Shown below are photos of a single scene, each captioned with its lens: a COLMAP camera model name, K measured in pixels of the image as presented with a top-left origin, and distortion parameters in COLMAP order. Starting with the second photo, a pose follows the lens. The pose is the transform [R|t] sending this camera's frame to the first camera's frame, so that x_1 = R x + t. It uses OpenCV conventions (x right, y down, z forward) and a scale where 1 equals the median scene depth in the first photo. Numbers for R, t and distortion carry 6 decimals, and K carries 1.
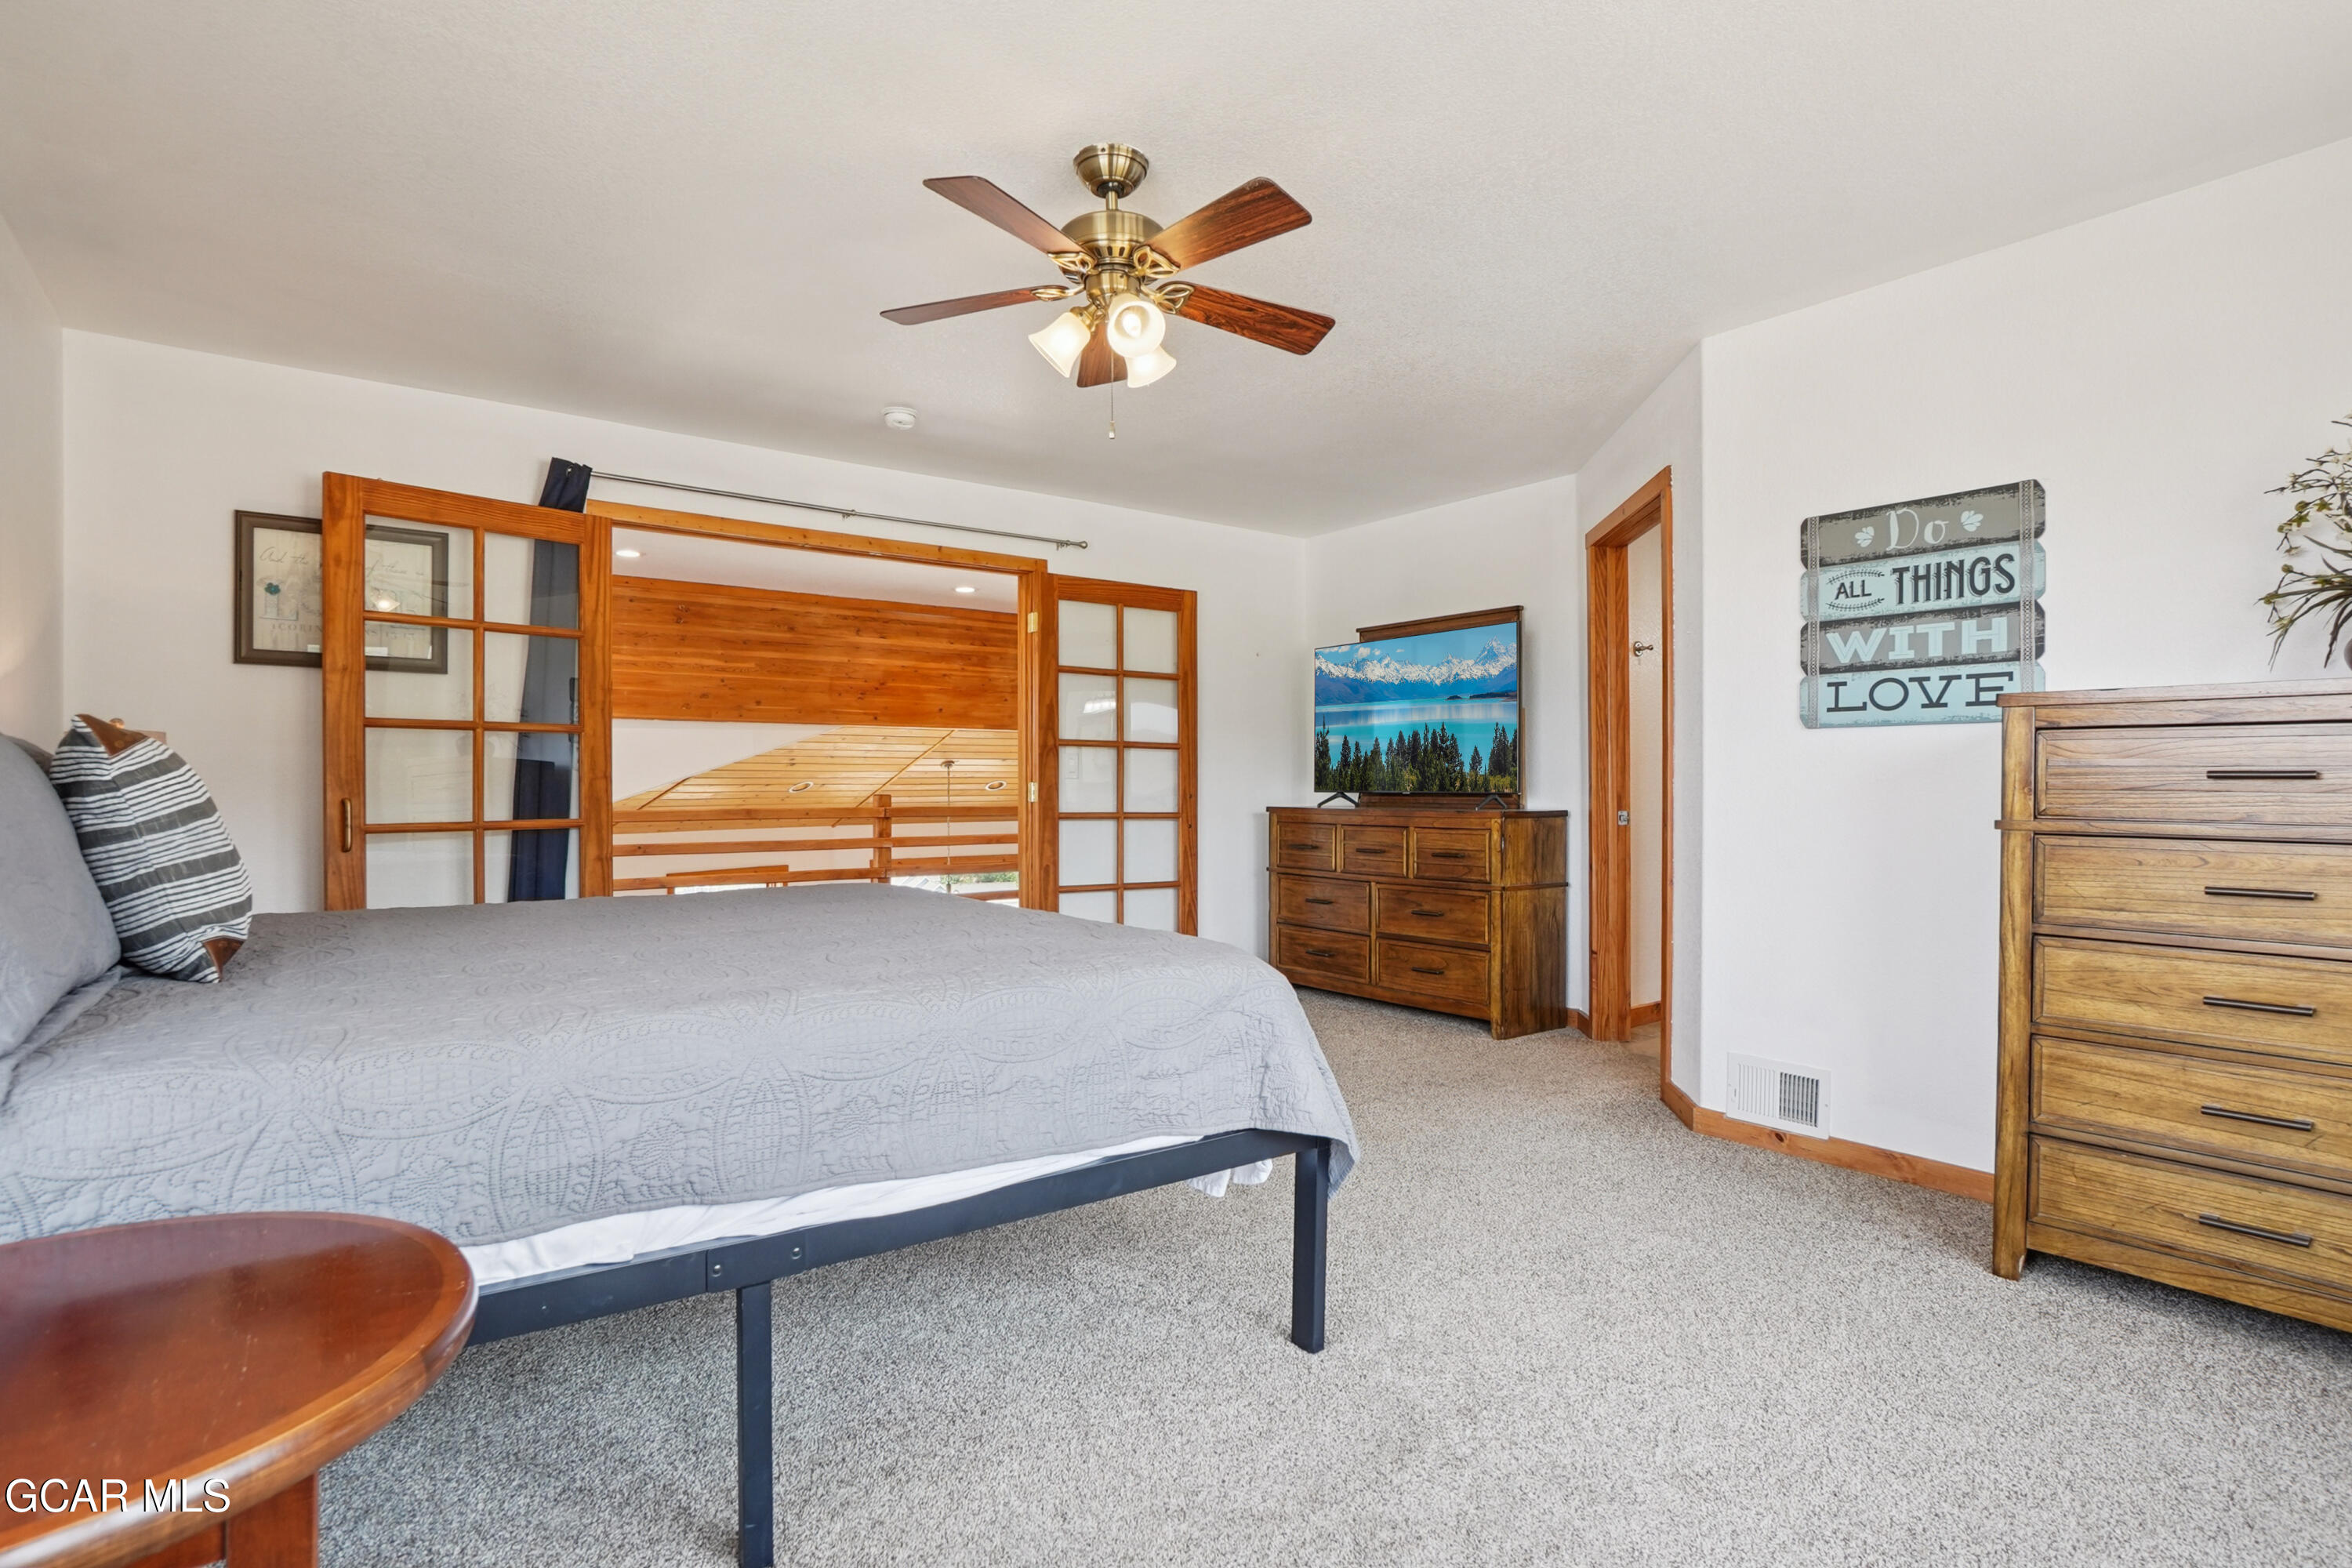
lens RADIAL K [[1192.4, 0, 1176.0], [0, 1192.4, 784.0], [0, 0, 1]] dist [-0.042072, 0.030423]
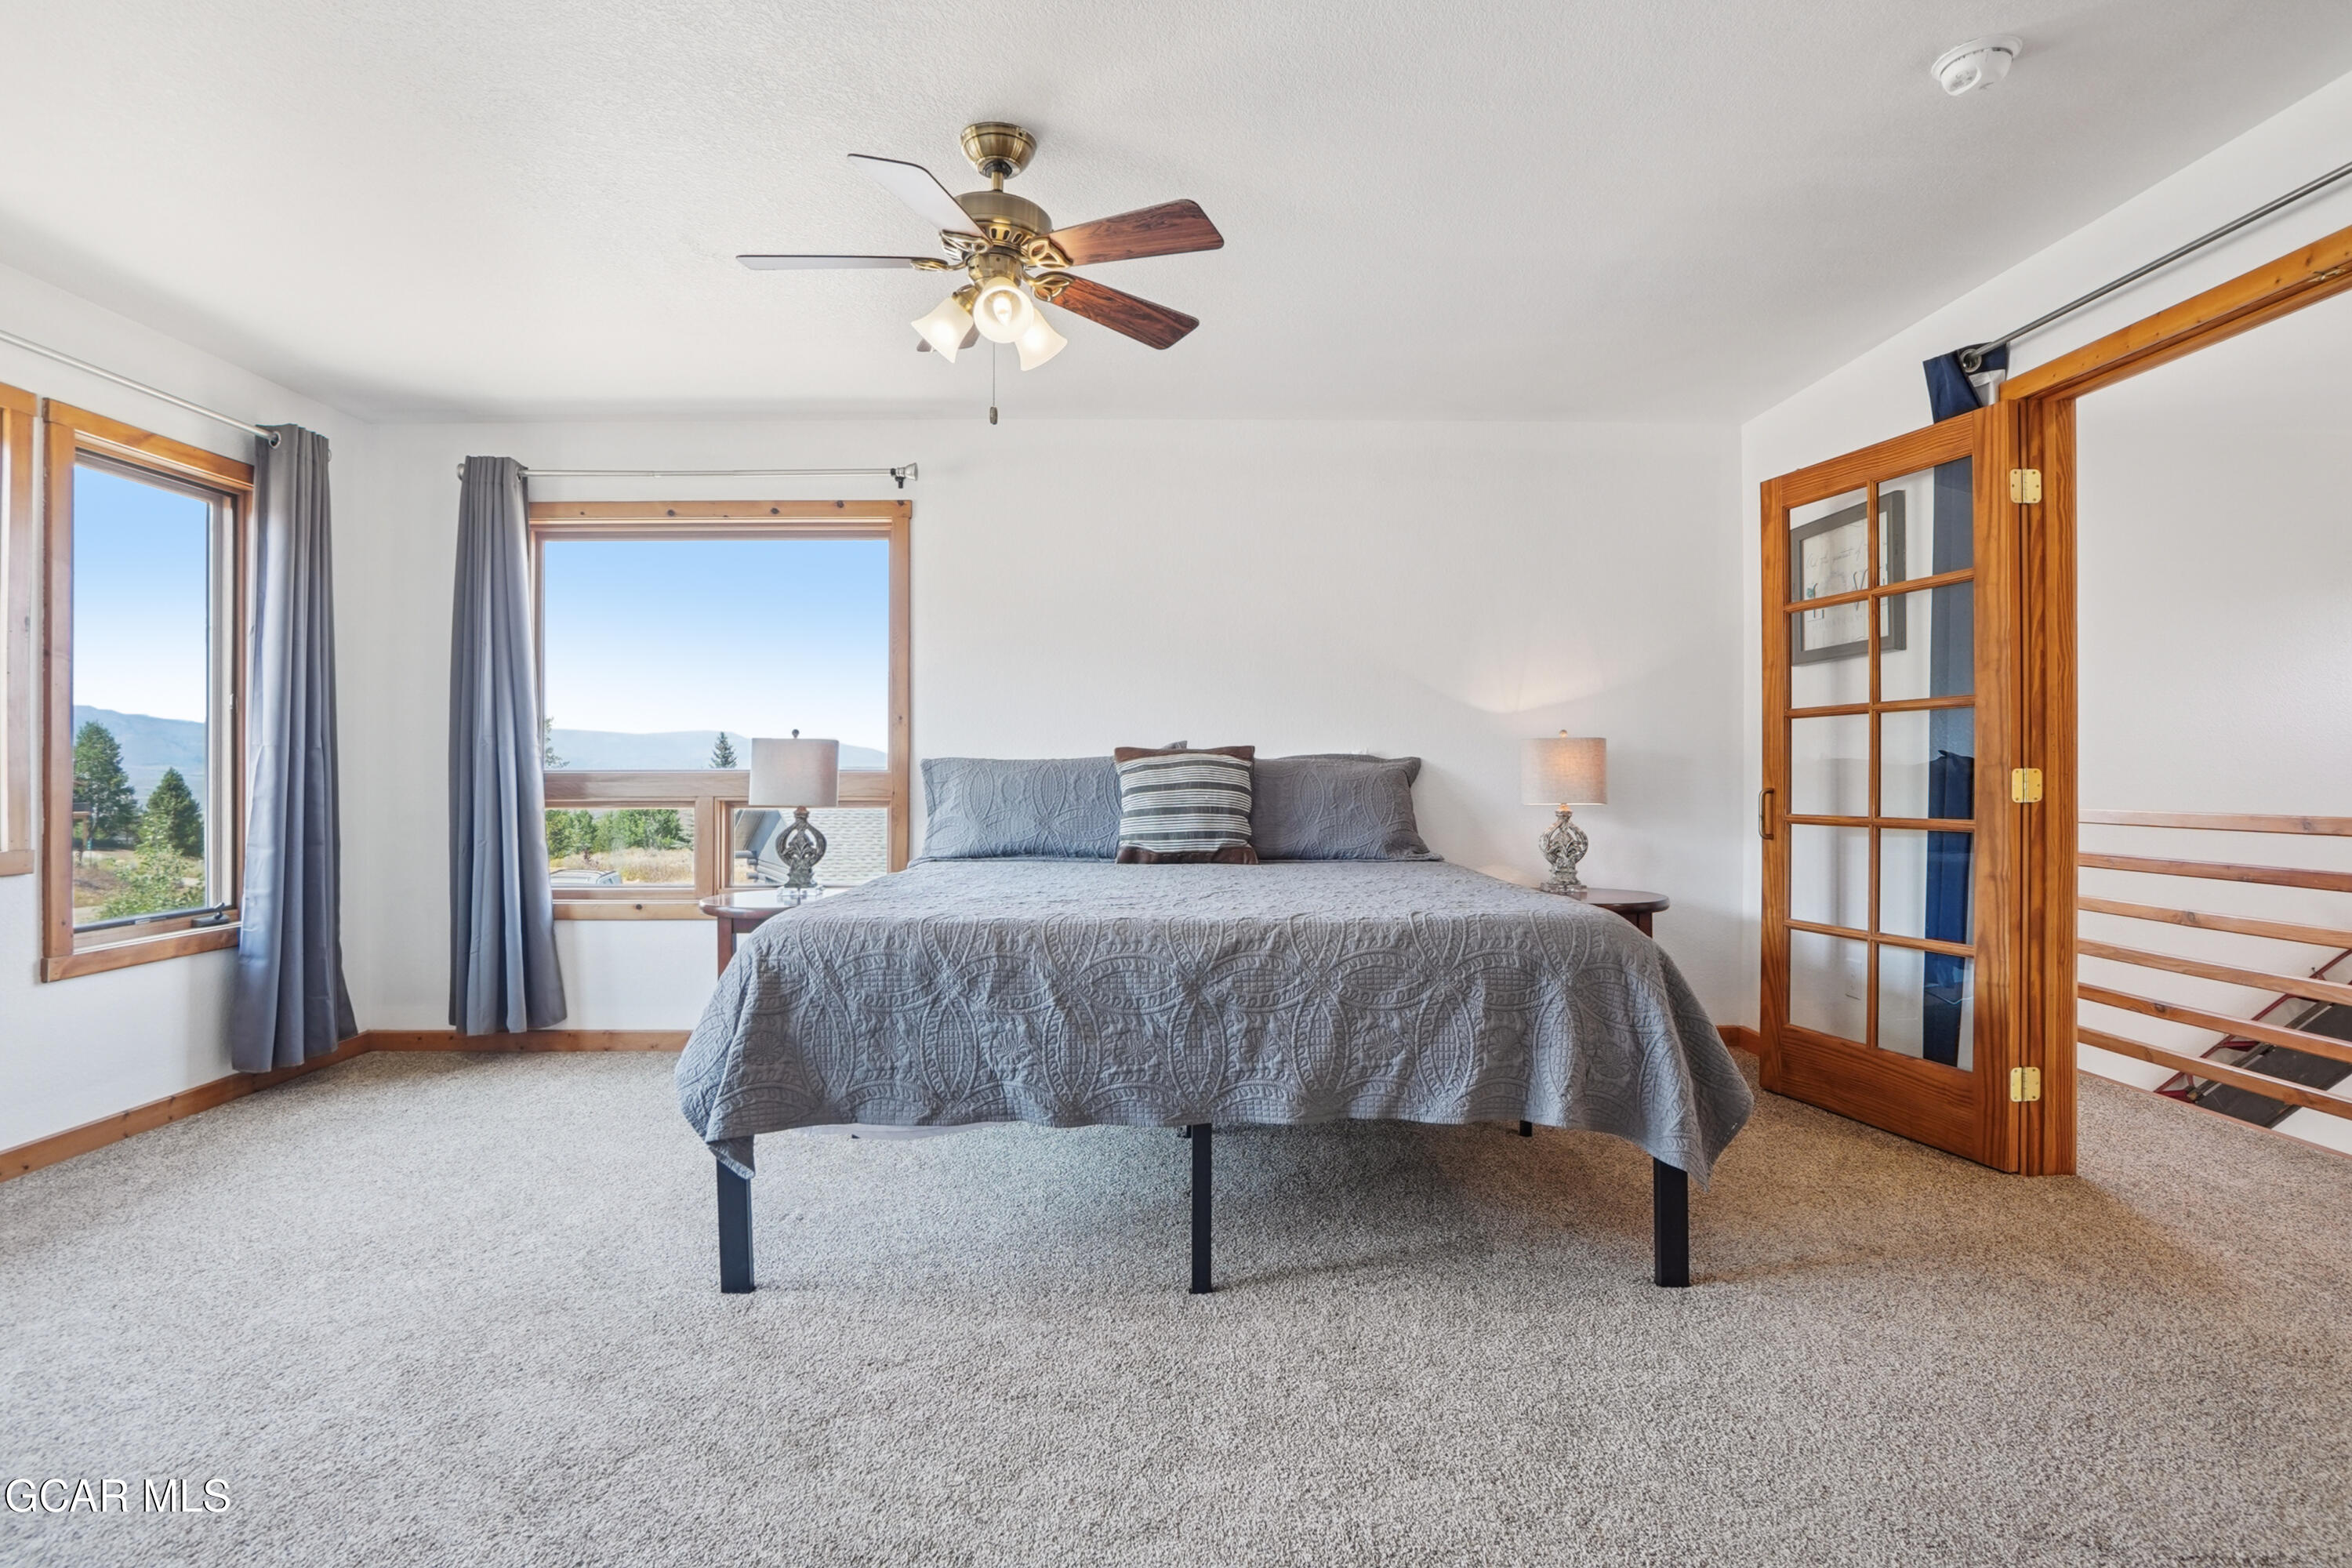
lens RADIAL K [[1192.4, 0, 1176.0], [0, 1192.4, 784.0], [0, 0, 1]] dist [-0.042072, 0.030423]
pose [[-0.601818, 0.009827, -0.798573, 0.405492], [0.007449, 0.999950, 0.006691, -0.002596], [0.798598, -0.001922, -0.601861, 1.079670]]
